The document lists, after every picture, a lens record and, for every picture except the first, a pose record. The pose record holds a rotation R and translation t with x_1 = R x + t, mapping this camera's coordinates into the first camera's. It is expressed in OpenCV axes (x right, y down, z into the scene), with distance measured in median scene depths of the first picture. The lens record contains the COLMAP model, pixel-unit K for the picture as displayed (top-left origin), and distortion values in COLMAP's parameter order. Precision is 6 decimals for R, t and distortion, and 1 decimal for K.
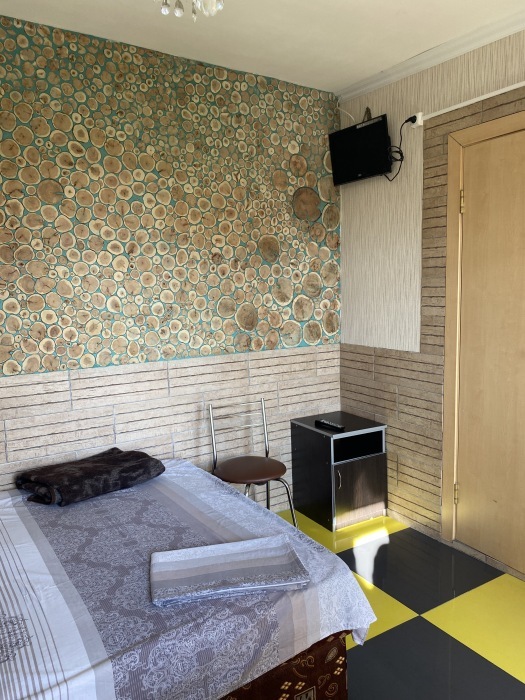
lens RADIAL K [[542.2, 0, 264.7], [0, 542.2, 350.3], [0, 0, 1]] dist [0.042351, -0.054923]
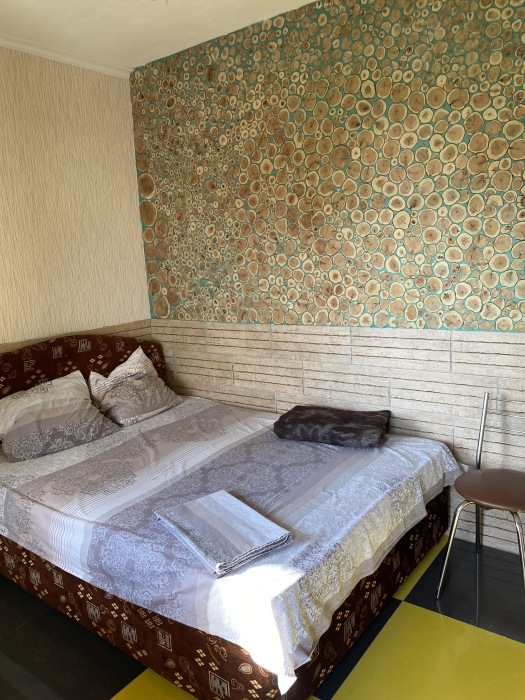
lens RADIAL K [[542.2, 0, 264.1], [0, 542.2, 355.3], [0, 0, 1]] dist [0.042351, -0.054923]
pose [[0.353891, 0.166669, -0.920316, 0.556403], [-0.069095, 0.985964, 0.151988, -0.056839], [0.932731, 0.009802, 0.360440, 0.448008]]
